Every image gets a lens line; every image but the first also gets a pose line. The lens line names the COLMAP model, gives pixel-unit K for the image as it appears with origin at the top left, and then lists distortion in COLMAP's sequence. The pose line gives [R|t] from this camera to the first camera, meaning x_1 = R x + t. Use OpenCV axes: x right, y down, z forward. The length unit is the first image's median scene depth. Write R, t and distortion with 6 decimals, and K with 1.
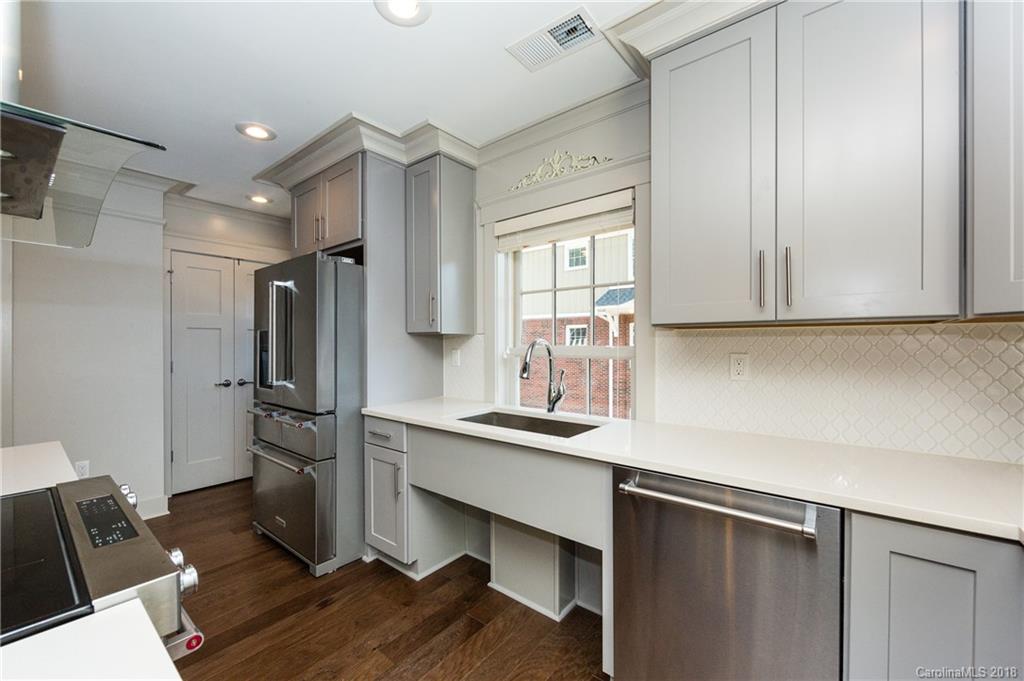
lens RADIAL K [[409.9, 0, 498.8], [0, 409.9, 342.5], [0, 0, 1]] dist [-0.000248, -0.000639]
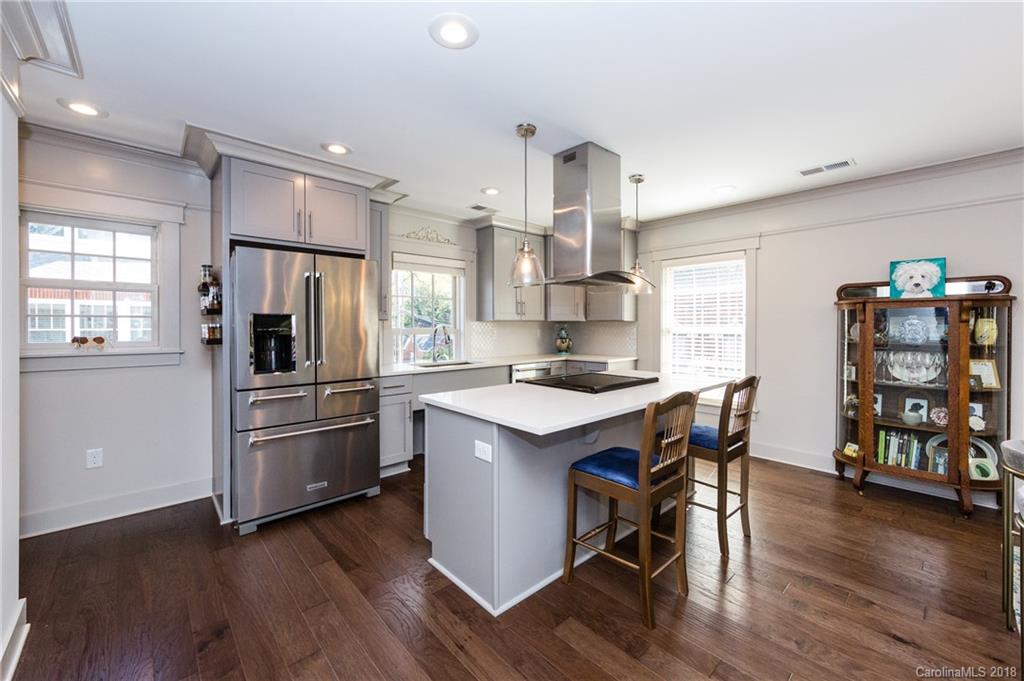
lens RADIAL K [[409.9, 0, 493.2], [0, 409.9, 327.6], [0, 0, 1]] dist [-0.000248, -0.000639]
pose [[0.187235, 0.000753, 0.982315, -1.725185], [-0.000703, 1.000000, -0.000633, 0.004932], [-0.982315, -0.000572, 0.187235, 0.340192]]
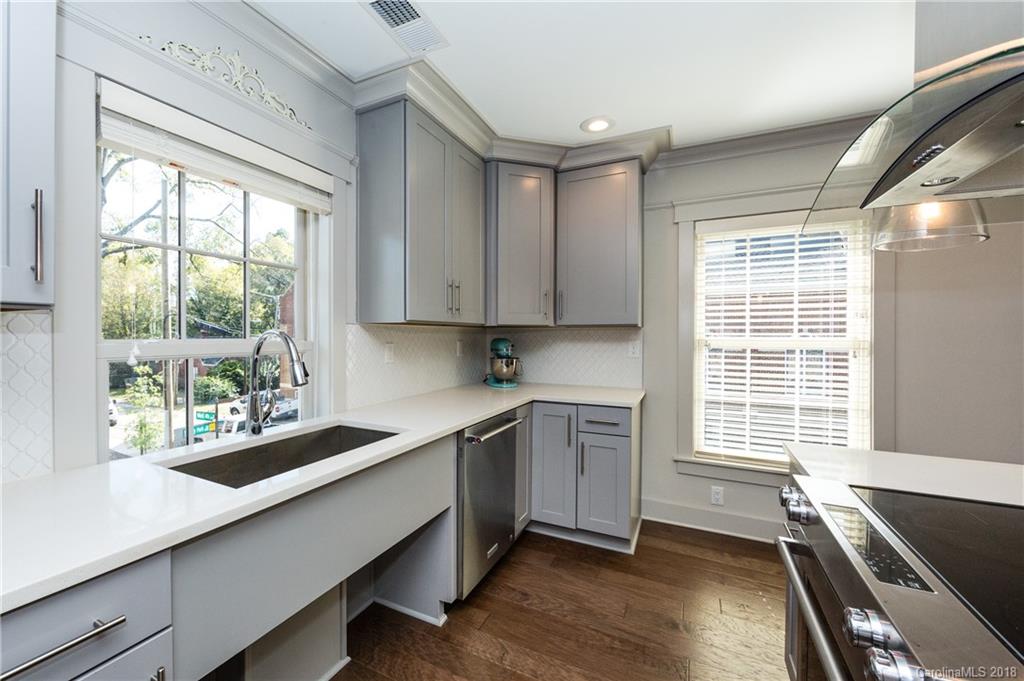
lens RADIAL K [[425.0, 0, 461.1], [0, 425.0, 339.5], [0, 0, 1]] dist [0.002649, 0.000261]
pose [[-0.179310, -0.005779, 0.983776, -0.632425], [-0.003881, 0.999979, 0.005167, 0.001967], [-0.983785, -0.002892, -0.179329, 0.768759]]
